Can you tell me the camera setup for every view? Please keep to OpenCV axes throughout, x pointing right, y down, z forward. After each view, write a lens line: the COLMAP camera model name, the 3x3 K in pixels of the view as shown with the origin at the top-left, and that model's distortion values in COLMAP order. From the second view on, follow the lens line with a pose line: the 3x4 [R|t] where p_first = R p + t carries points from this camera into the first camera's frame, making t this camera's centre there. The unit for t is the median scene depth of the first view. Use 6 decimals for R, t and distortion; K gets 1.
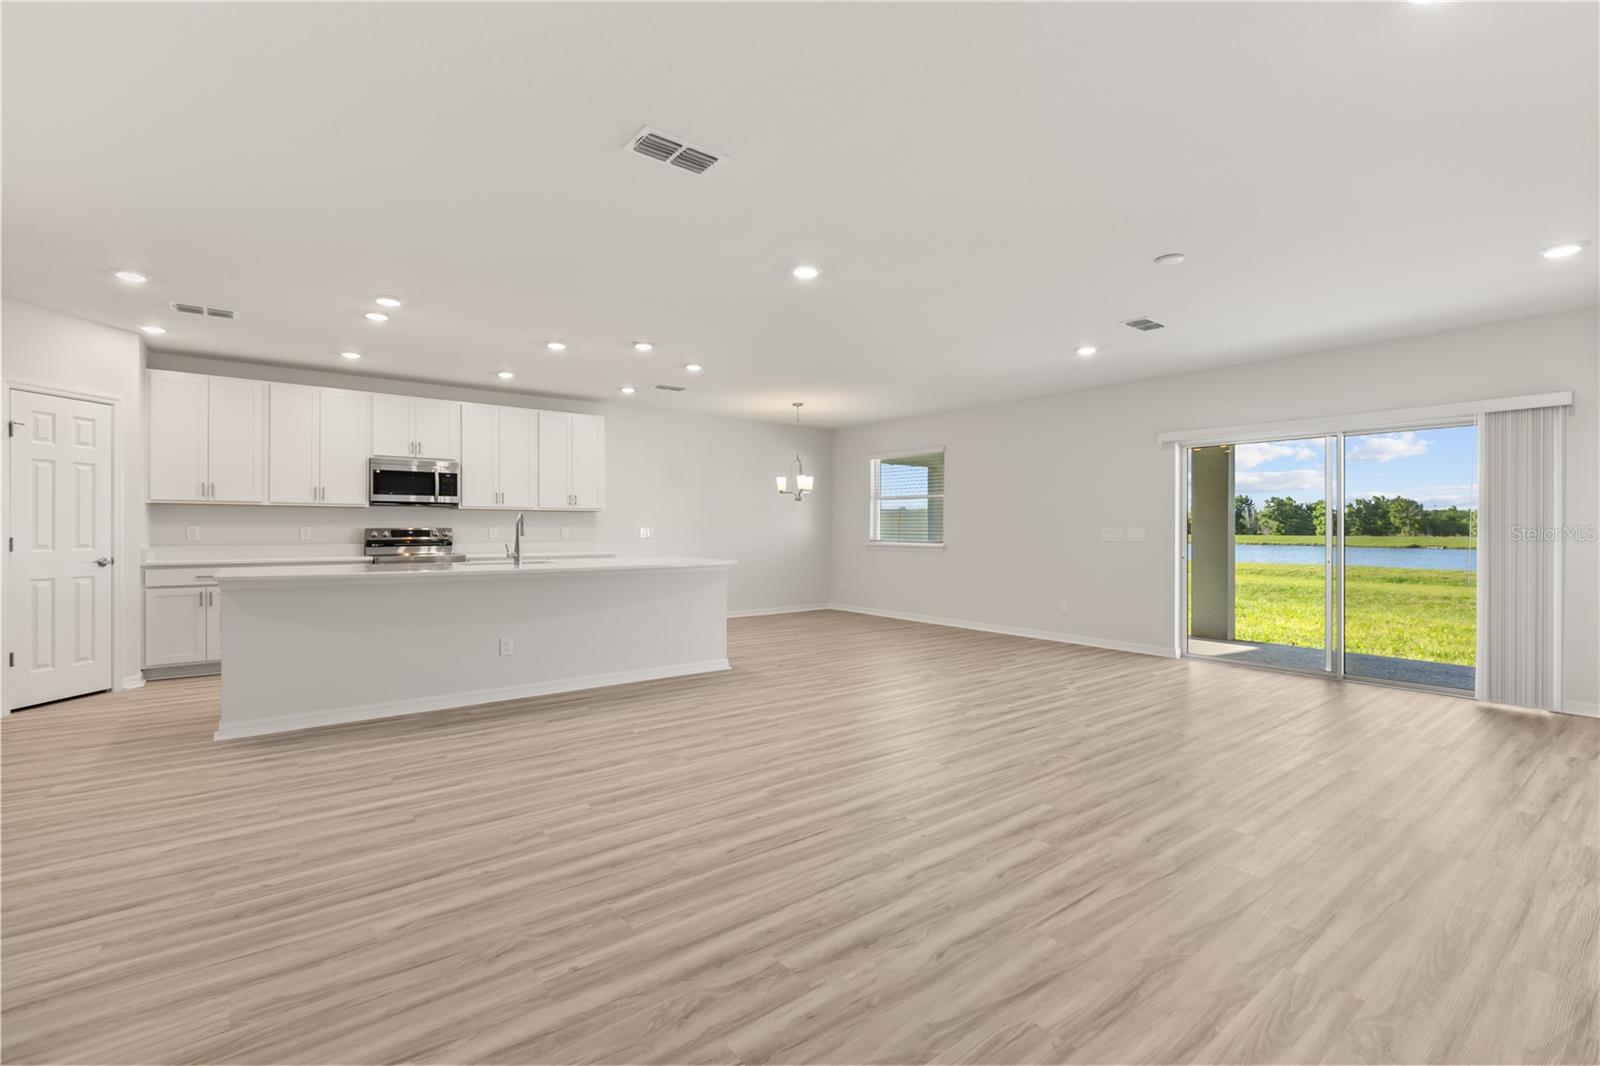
lens RADIAL K [[725.9, 0, 801.3], [0, 725.9, 532.3], [0, 0, 1]] dist [0.000556, -0.000836]
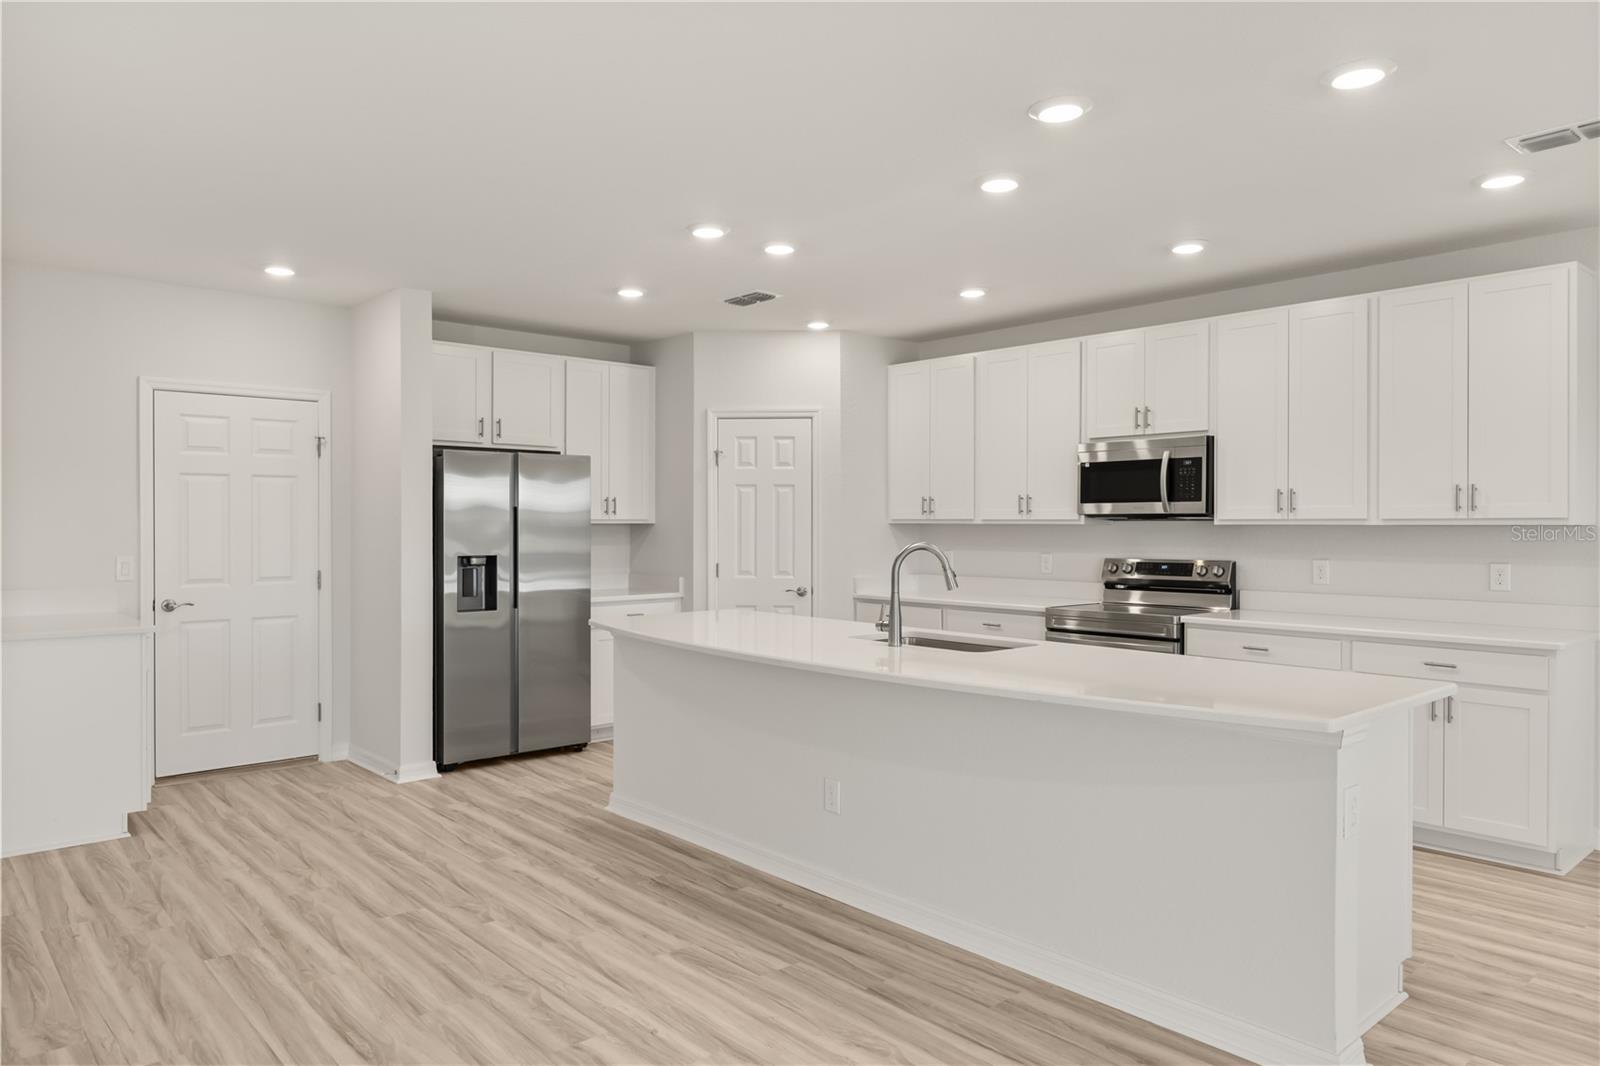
lens RADIAL K [[1062.5, 0, 801.2], [0, 1062.5, 528.8], [0, 0, 1]] dist [-0.001052, -0.001969]
pose [[0.045477, 0.003529, -0.998959, 0.515749], [-0.005565, 0.999979, 0.003280, -0.058124], [0.998950, 0.005410, 0.045495, 1.292298]]
